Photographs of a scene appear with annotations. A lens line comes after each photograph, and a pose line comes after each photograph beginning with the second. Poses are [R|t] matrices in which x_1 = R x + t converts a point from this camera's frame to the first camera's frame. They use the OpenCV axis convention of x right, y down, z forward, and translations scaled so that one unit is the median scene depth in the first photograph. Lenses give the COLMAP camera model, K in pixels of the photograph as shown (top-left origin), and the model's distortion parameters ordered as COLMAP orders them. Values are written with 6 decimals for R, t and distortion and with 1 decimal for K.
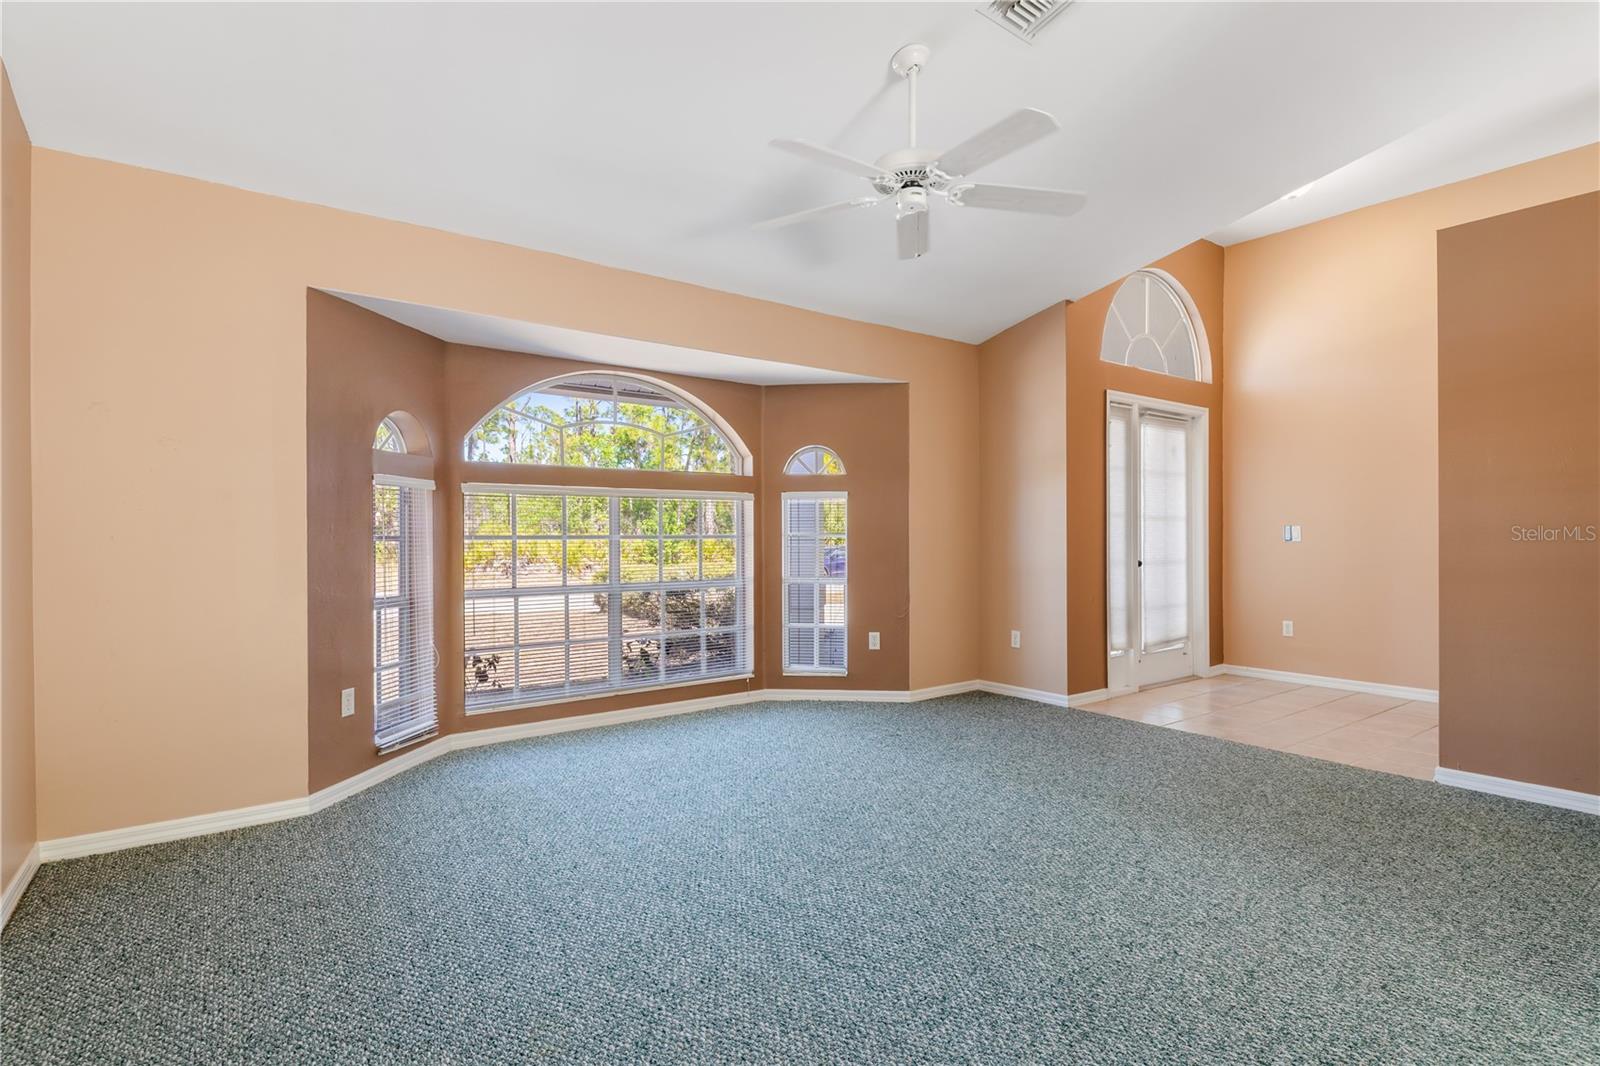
lens RADIAL K [[787.3, 0, 797.2], [0, 787.3, 540.6], [0, 0, 1]] dist [0.013290, -0.009670]
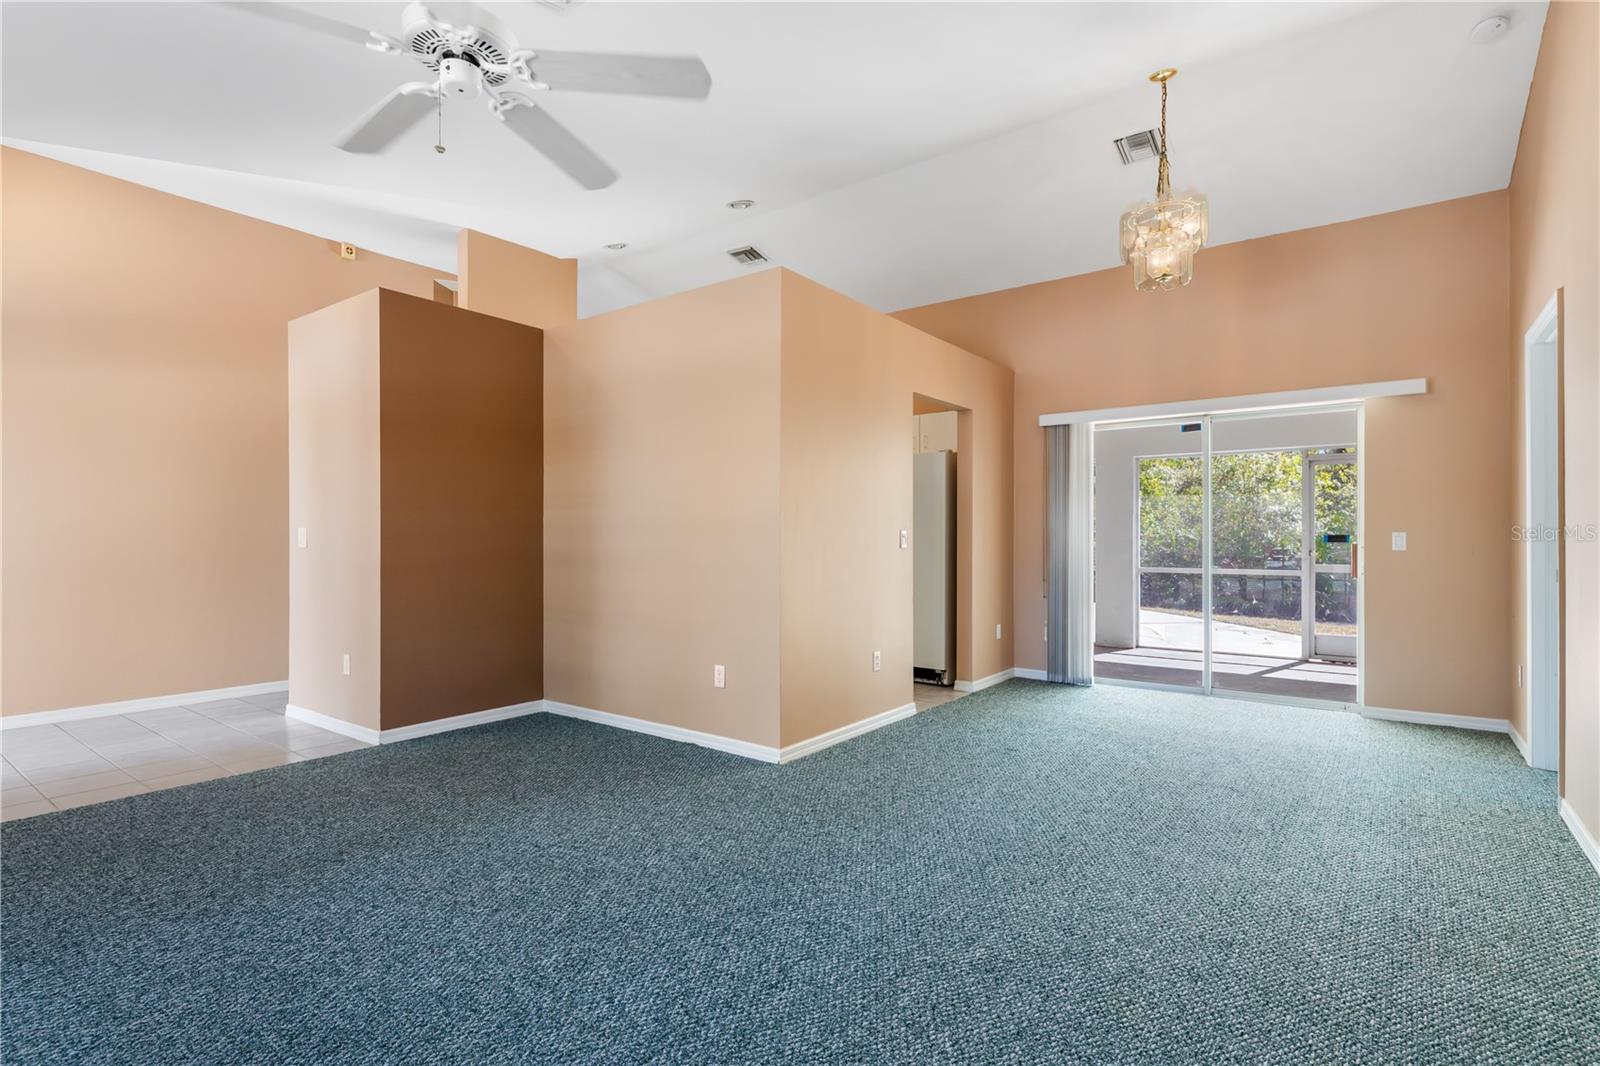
lens RADIAL K [[787.3, 0, 797.2], [0, 787.3, 540.6], [0, 0, 1]] dist [0.013290, -0.009670]
pose [[-0.298559, 0.001361, 0.954390, -0.685968], [0.007910, 0.999968, 0.001049, 0.000450], [-0.954358, 0.007863, -0.298561, 0.992244]]
